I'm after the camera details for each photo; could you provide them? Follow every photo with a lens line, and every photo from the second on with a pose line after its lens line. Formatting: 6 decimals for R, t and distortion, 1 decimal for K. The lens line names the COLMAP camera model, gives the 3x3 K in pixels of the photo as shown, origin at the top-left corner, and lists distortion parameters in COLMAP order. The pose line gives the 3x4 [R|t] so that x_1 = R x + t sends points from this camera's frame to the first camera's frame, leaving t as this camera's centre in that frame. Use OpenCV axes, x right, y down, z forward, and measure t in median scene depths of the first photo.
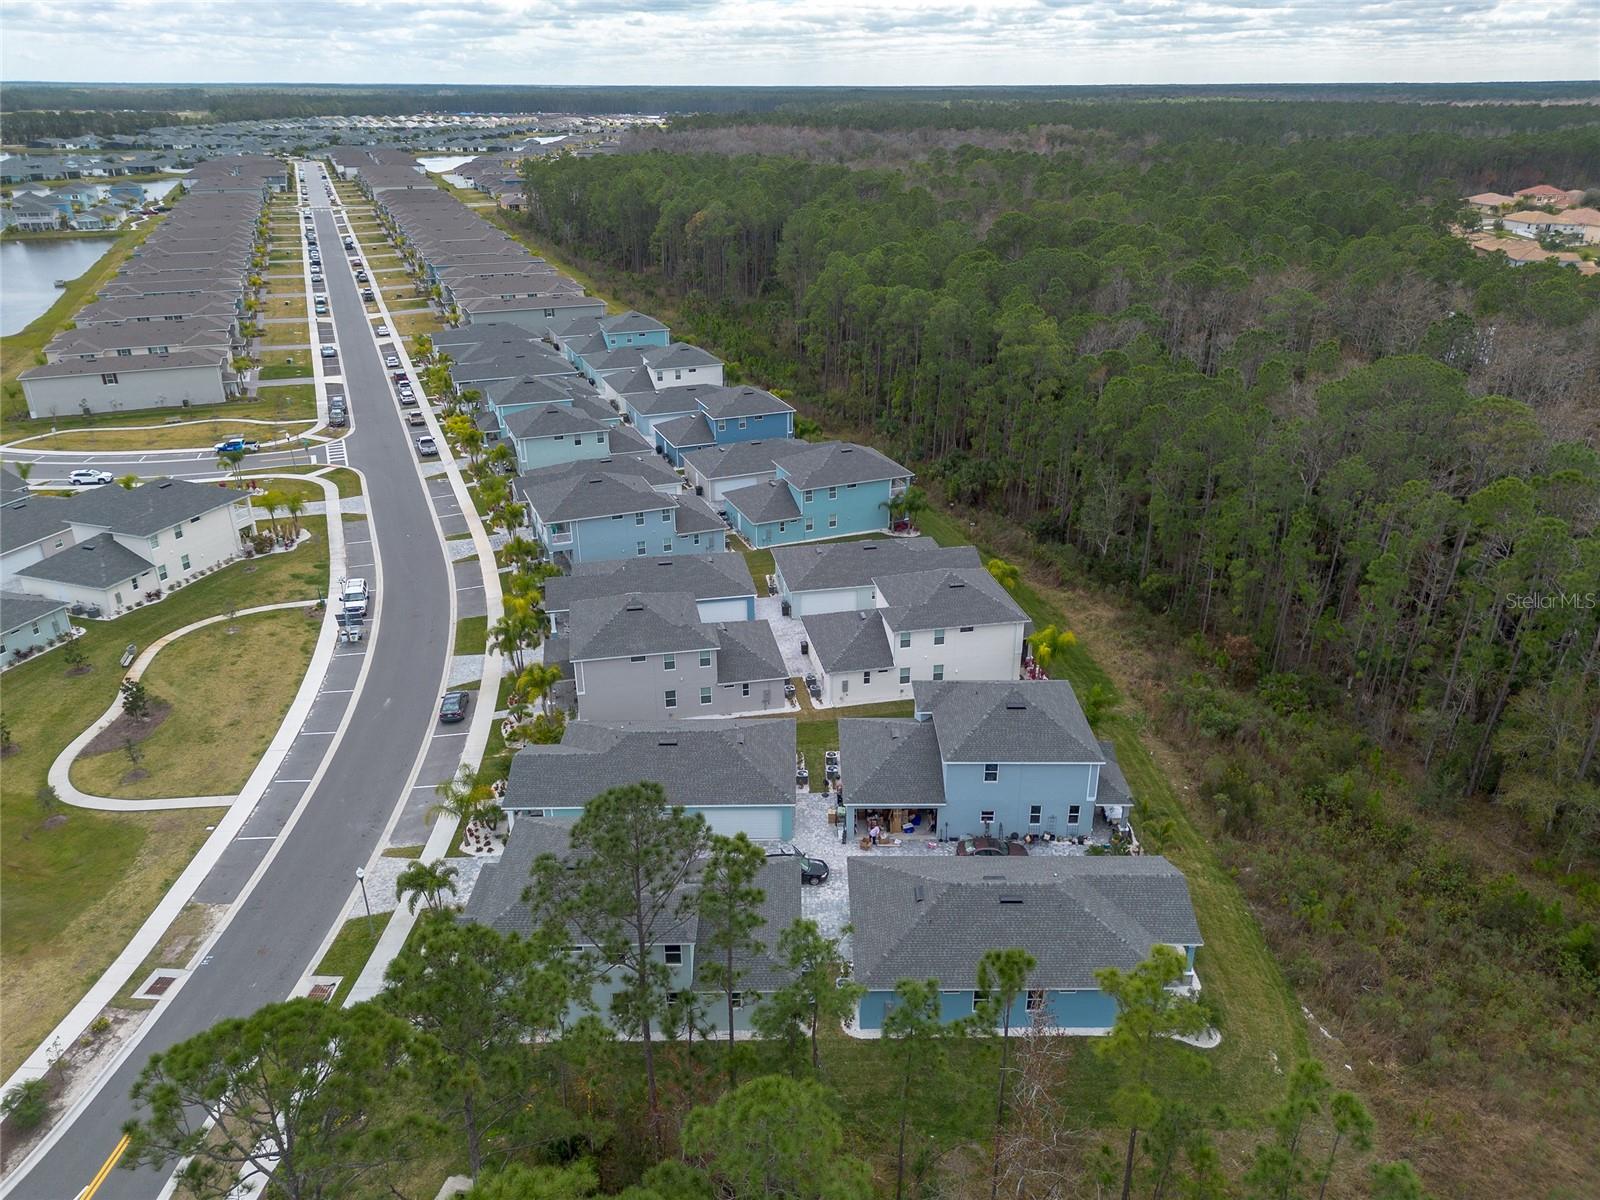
lens RADIAL K [[1123.7, 0, 809.5], [0, 1123.7, 603.2], [0, 0, 1]] dist [0.118879, -0.130933]
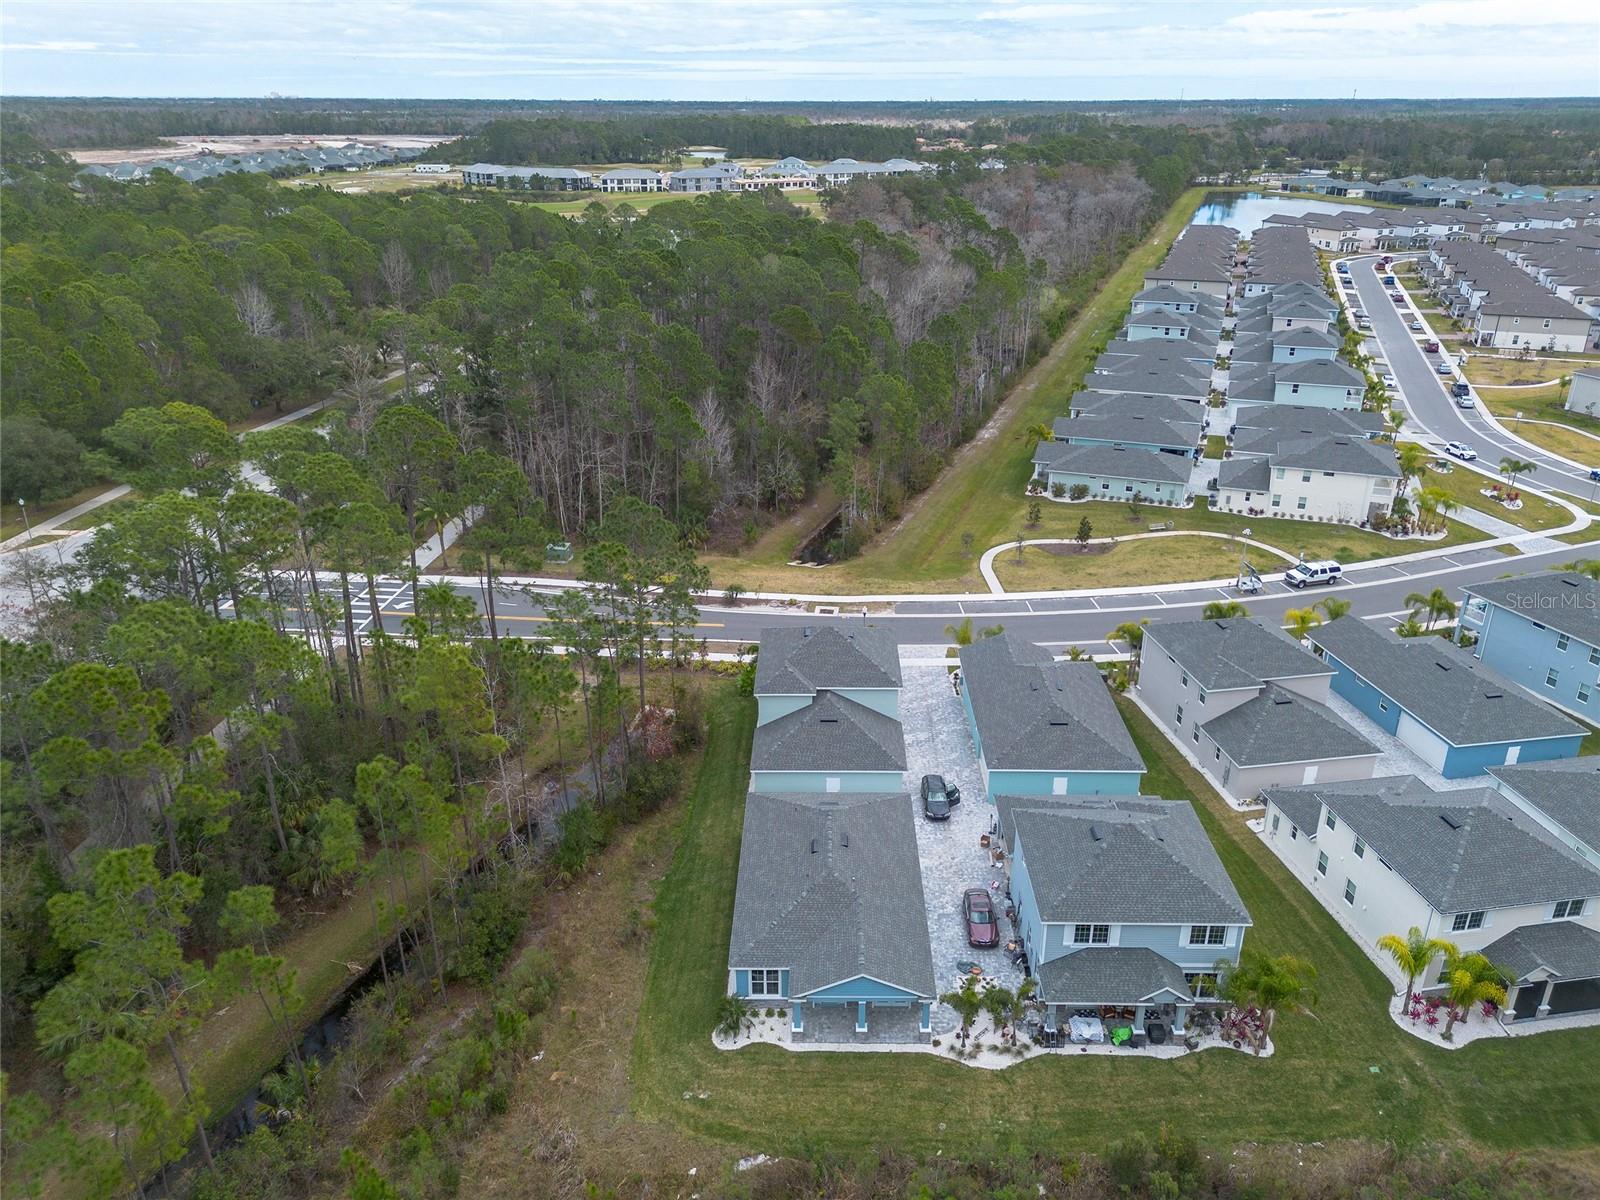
lens RADIAL K [[1138.0, 0, 822.9], [0, 1138.0, 610.2], [0, 0, 1]] dist [0.064783, -0.049692]
pose [[-0.010403, 0.408232, -0.912819, 0.604469], [-0.414589, 0.828948, 0.375448, -0.189421], [0.909949, 0.382350, 0.160624, 0.418457]]
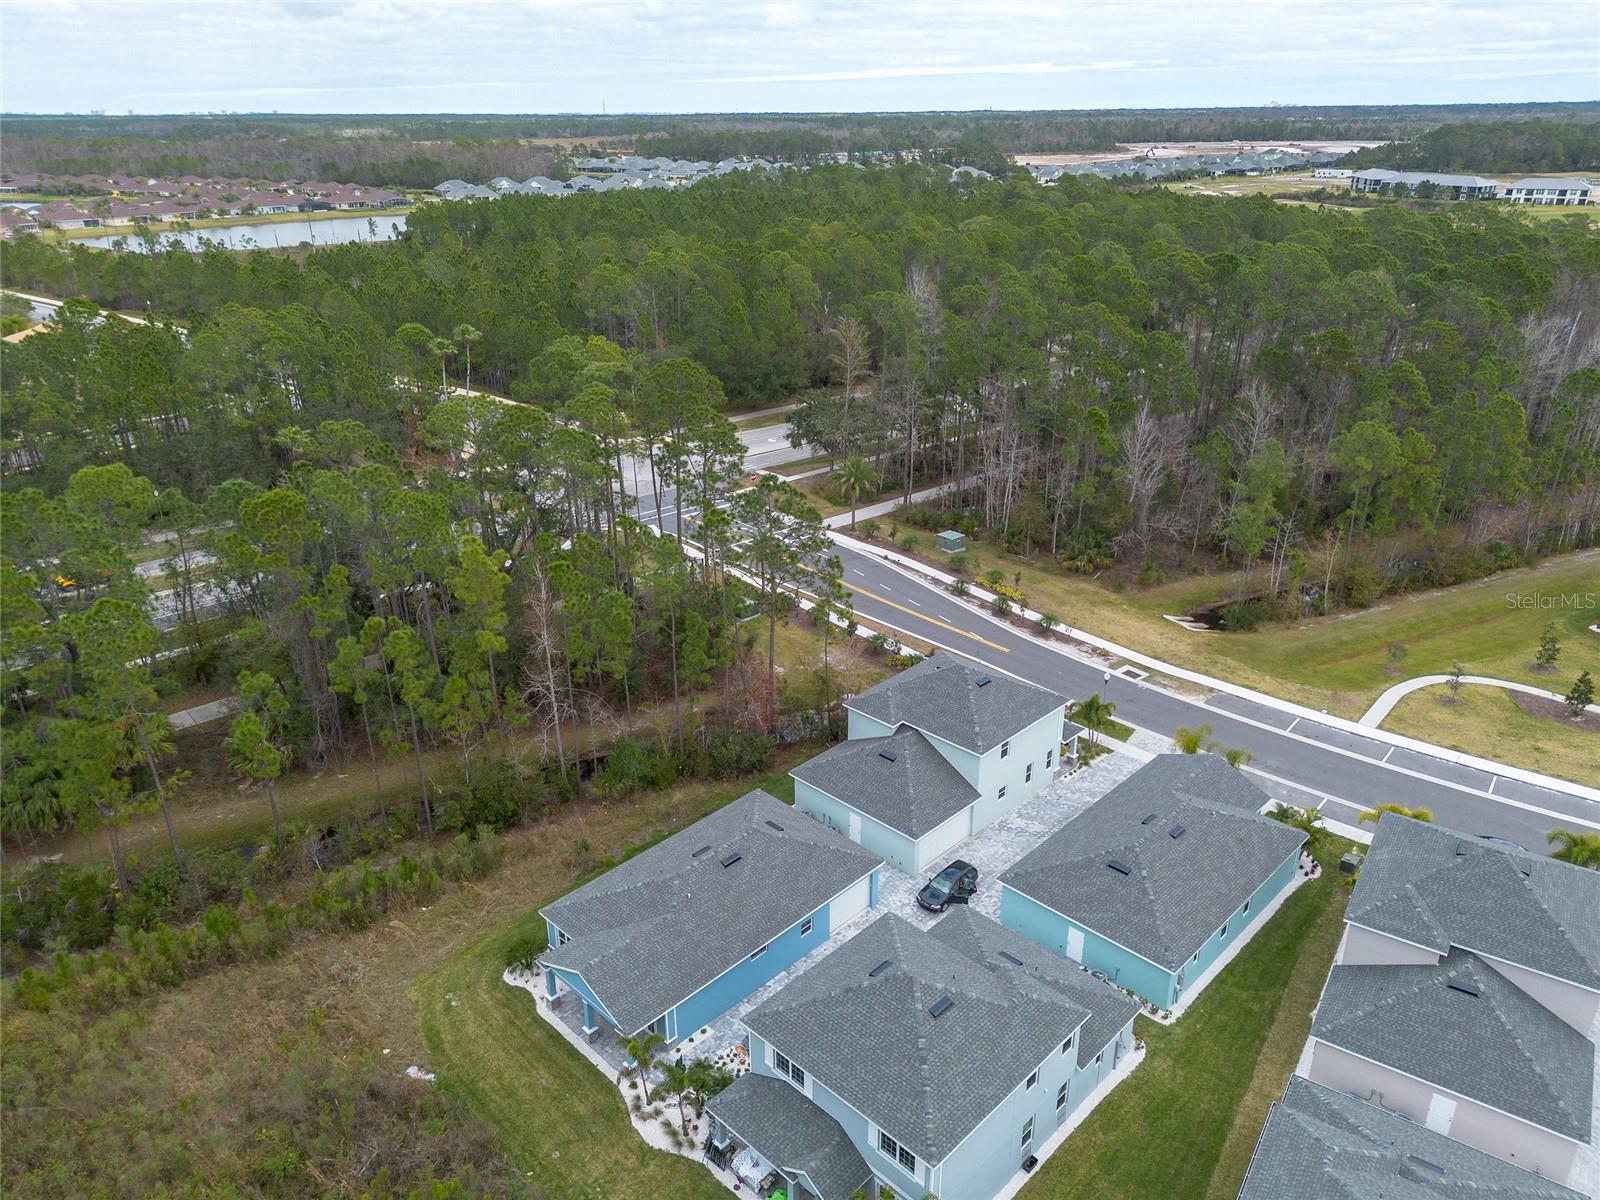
lens RADIAL K [[1127.0, 0, 798.9], [0, 1127.0, 603.1], [0, 0, 1]] dist [0.076763, -0.072239]
pose [[-0.706972, 0.287016, -0.646384, 0.402146], [-0.284842, 0.720997, 0.631687, -0.325178], [0.647345, 0.630702, -0.427970, 0.760332]]
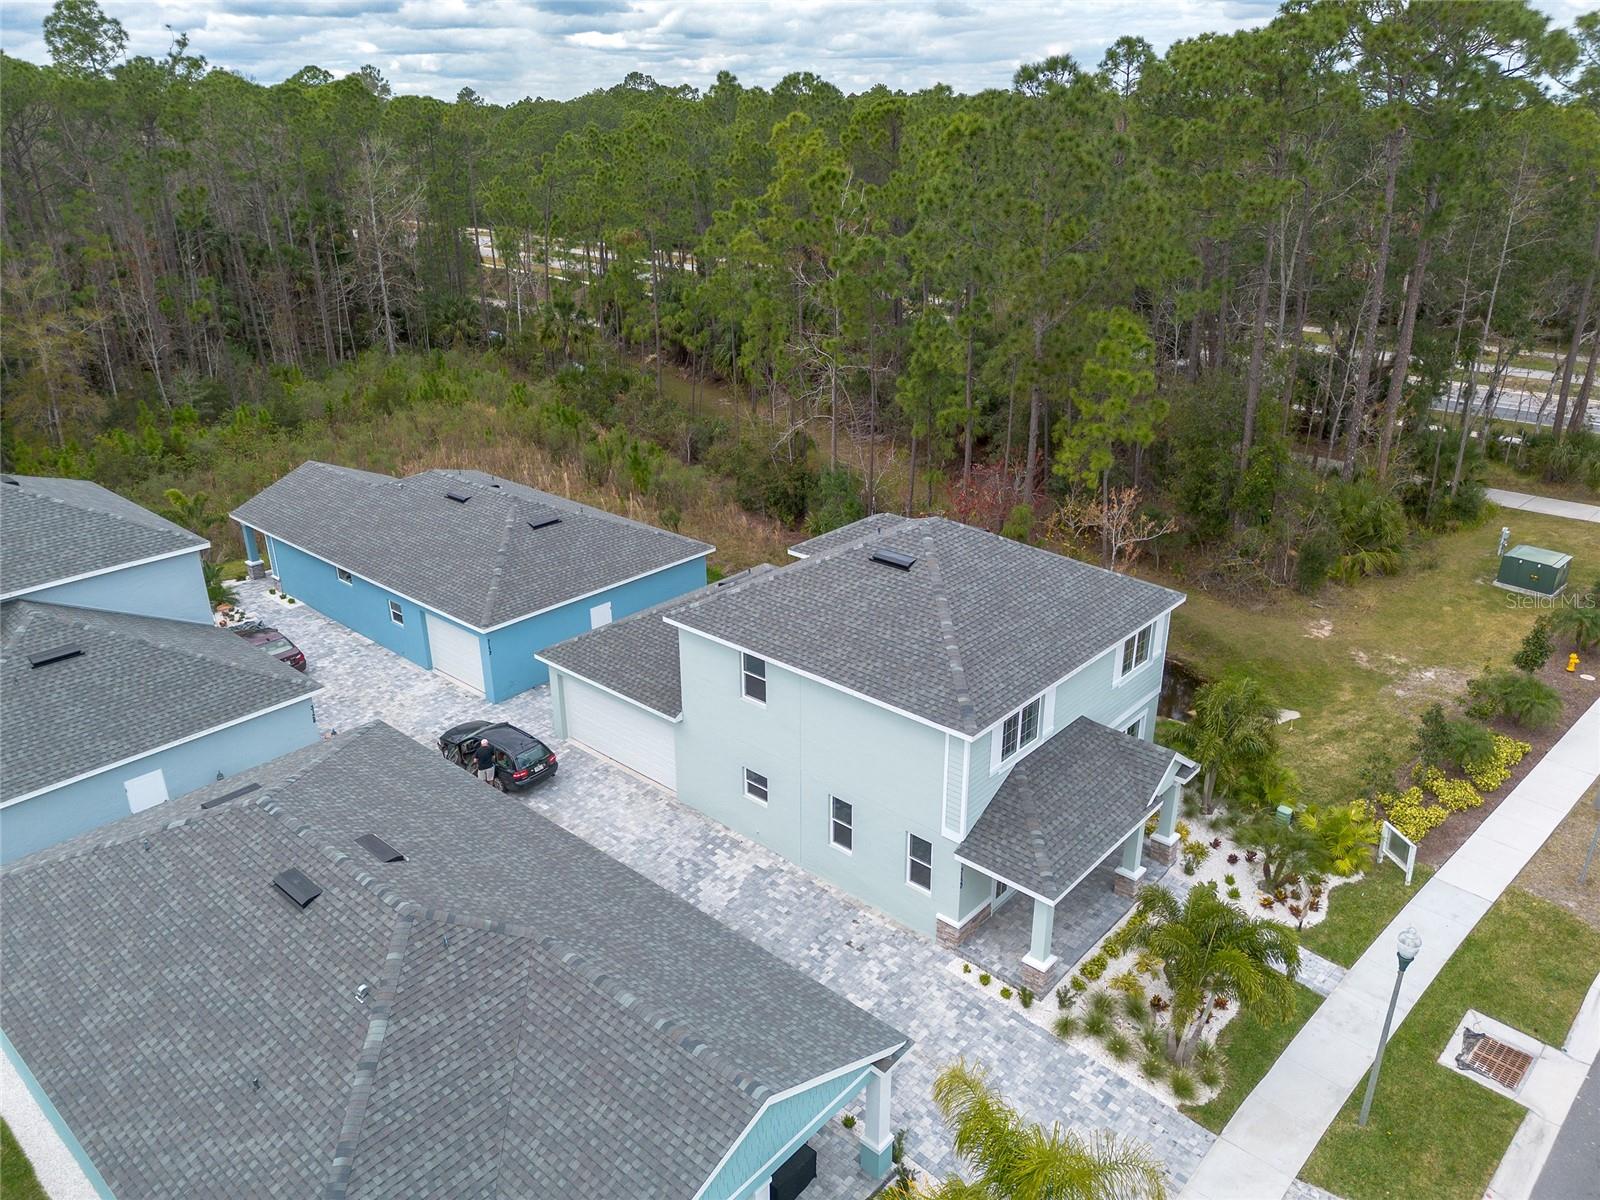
lens RADIAL K [[1140.5, 0, 800.0], [0, 1140.5, 600.0], [0, 0, 1]] dist [0.081007, -0.076010]
pose [[-0.740680, -0.253506, 0.622196, -0.266472], [0.282136, 0.723110, 0.630485, -0.061133], [-0.609748, 0.642531, -0.464070, 0.717448]]
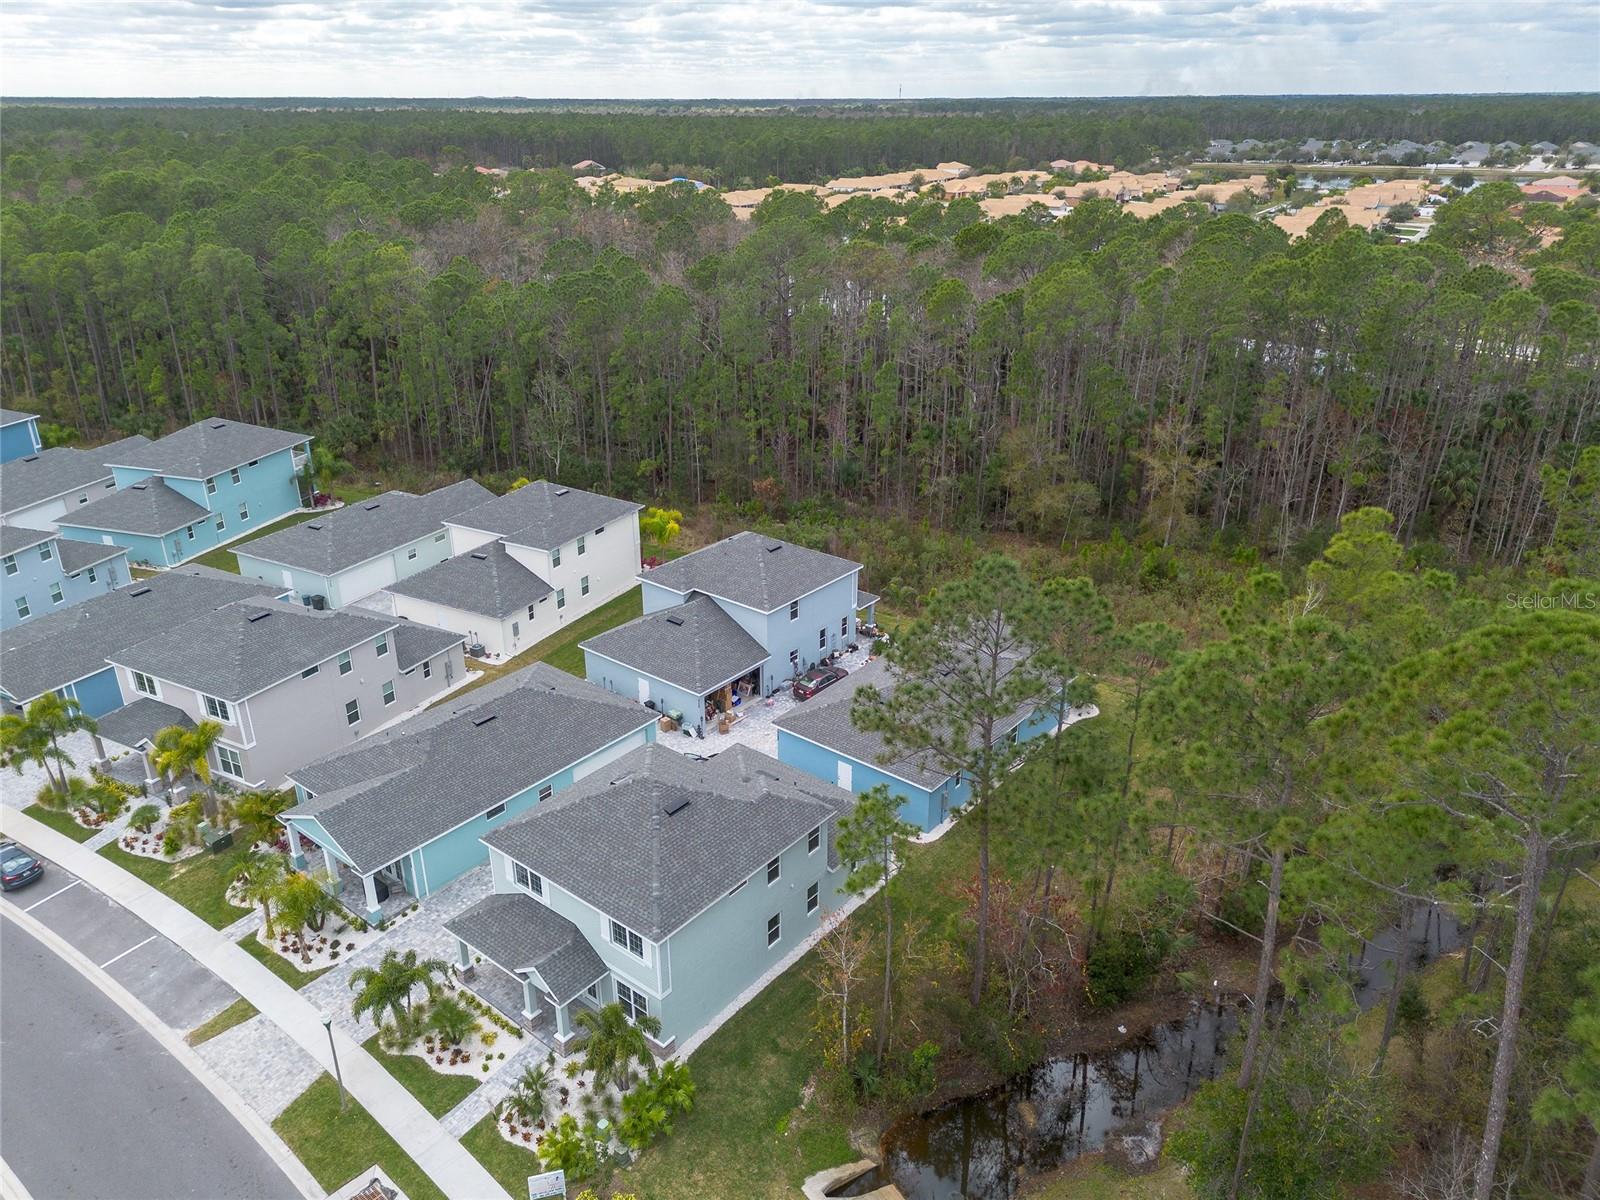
lens RADIAL K [[1127.0, 0, 798.9], [0, 1127.0, 603.1], [0, 0, 1]] dist [0.076763, -0.072239]
pose [[0.634975, -0.311841, 0.706797, -0.362567], [0.319536, 0.938995, 0.127221, 0.011255], [-0.703351, 0.145064, 0.695883, 0.194072]]
